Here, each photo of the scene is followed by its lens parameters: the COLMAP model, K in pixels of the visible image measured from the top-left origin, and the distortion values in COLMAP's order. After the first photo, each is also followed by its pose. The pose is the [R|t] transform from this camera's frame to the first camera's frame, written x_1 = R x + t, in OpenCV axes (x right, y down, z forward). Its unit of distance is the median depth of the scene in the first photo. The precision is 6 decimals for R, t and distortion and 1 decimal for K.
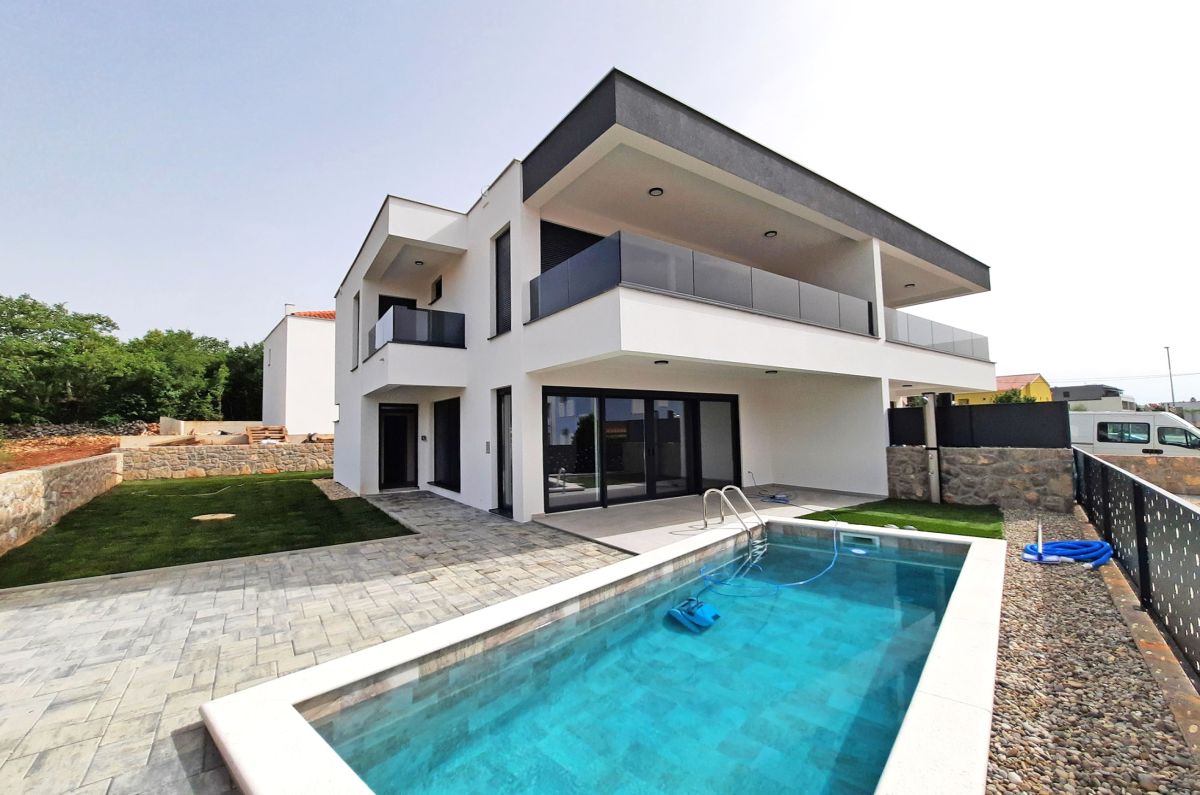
lens RADIAL K [[495.0, 0, 597.9], [0, 495.0, 413.1], [0, 0, 1]] dist [-0.030347, 0.000044]
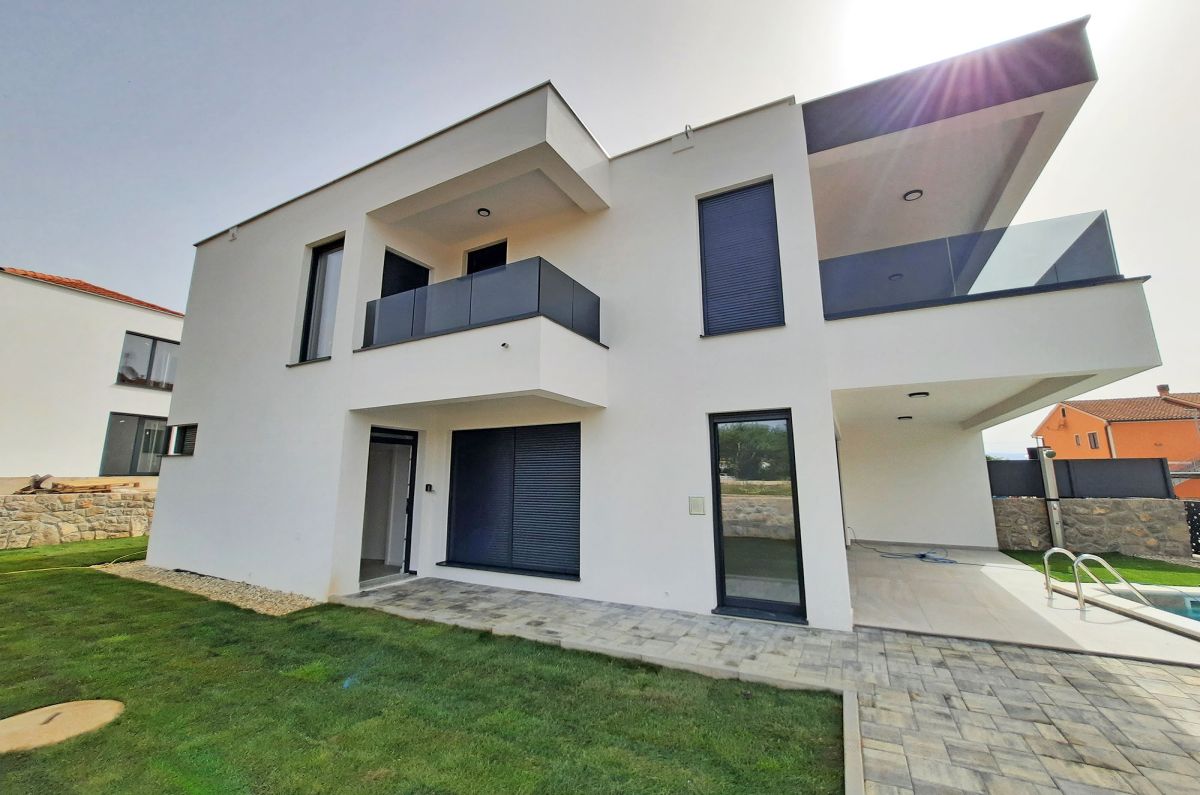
lens RADIAL K [[462.4, 0, 600.0], [0, 462.4, 397.5], [0, 0, 1]] dist [-0.013686, 0.000096]
pose [[0.879667, 0.095469, 0.465909, -0.553512], [-0.028477, 0.988460, -0.148778, 0.023210], [-0.474736, 0.117608, 0.872235, 0.477301]]
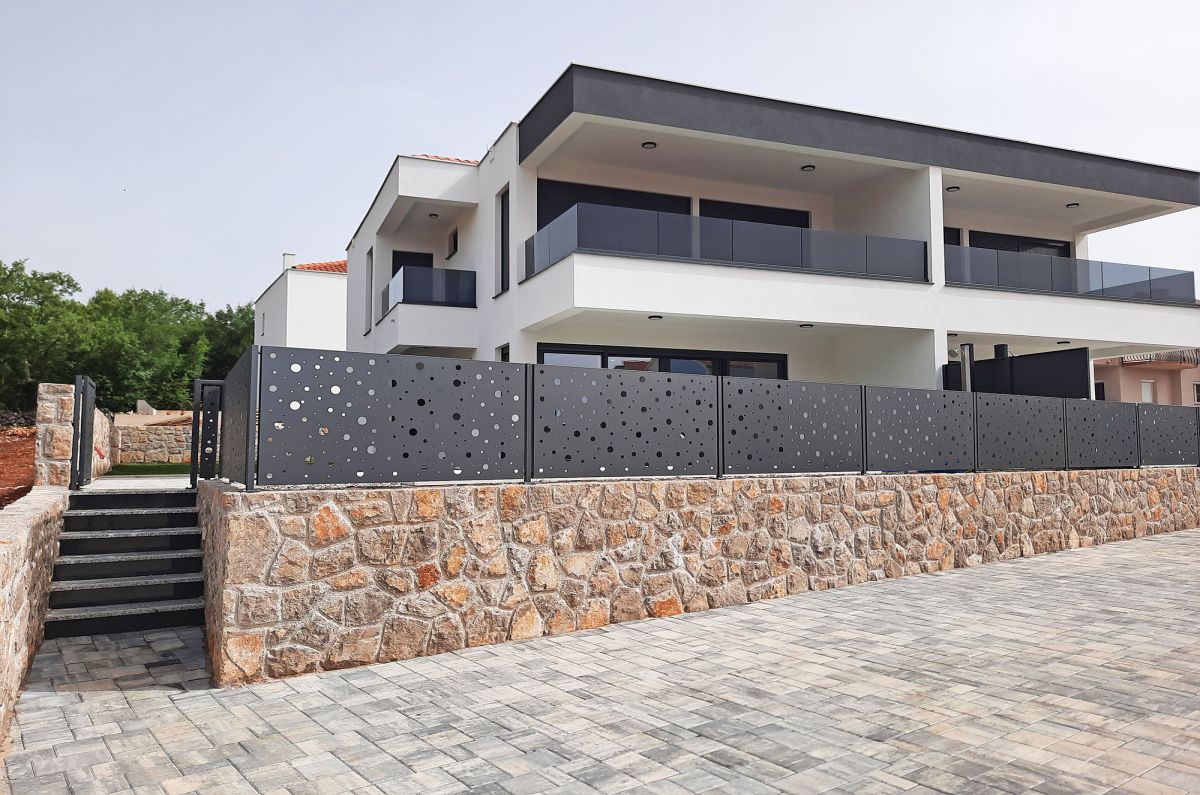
lens RADIAL K [[855.6, 0, 600.0], [0, 855.6, 397.5], [0, 0, 1]] dist [0.000905, -0.001020]
pose [[0.980244, -0.002747, -0.197773, 0.287974], [-0.001385, 0.999784, -0.020754, 0.075078], [0.197788, 0.020618, 0.980028, -0.557682]]
